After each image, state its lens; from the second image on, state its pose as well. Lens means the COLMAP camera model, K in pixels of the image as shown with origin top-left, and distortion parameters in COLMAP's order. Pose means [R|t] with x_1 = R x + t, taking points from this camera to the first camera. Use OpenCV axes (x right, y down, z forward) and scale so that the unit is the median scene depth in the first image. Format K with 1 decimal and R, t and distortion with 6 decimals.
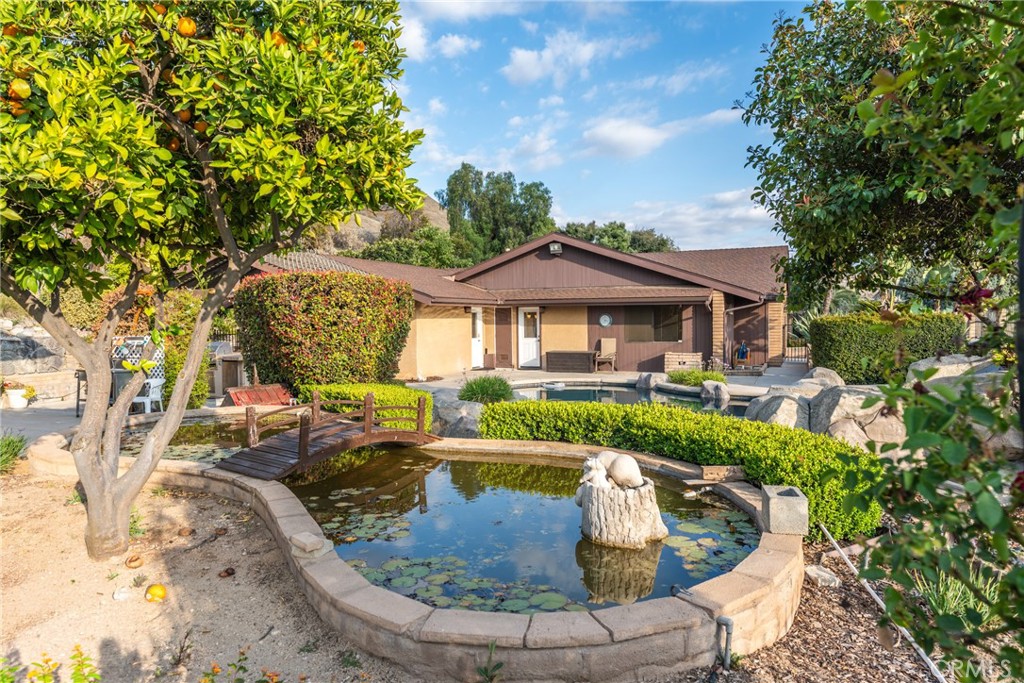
lens RADIAL K [[646.3, 0, 512.0], [0, 646.3, 341.5], [0, 0, 1]] dist [-0.000706, 0.001259]
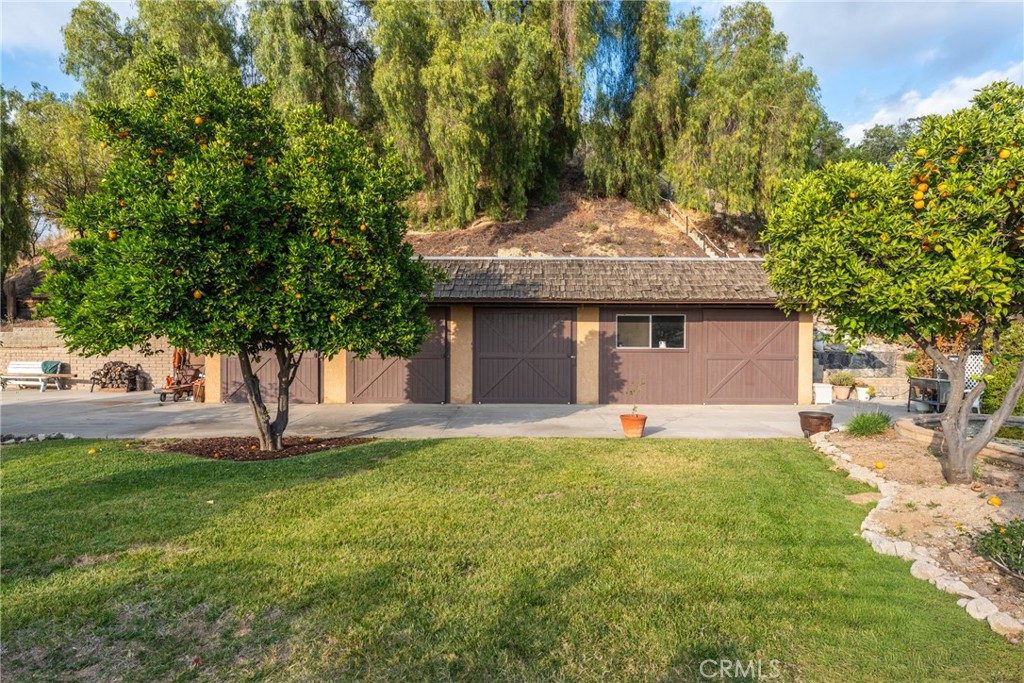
lens RADIAL K [[562.8, 0, 512.0], [0, 562.8, 341.5], [0, 0, 1]] dist [0.002333, 0.000576]
pose [[0.383283, 0.024545, -0.923305, 0.291621], [-0.044469, 0.998978, 0.008097, -0.013901], [0.922560, 0.037955, 0.383983, -0.662869]]
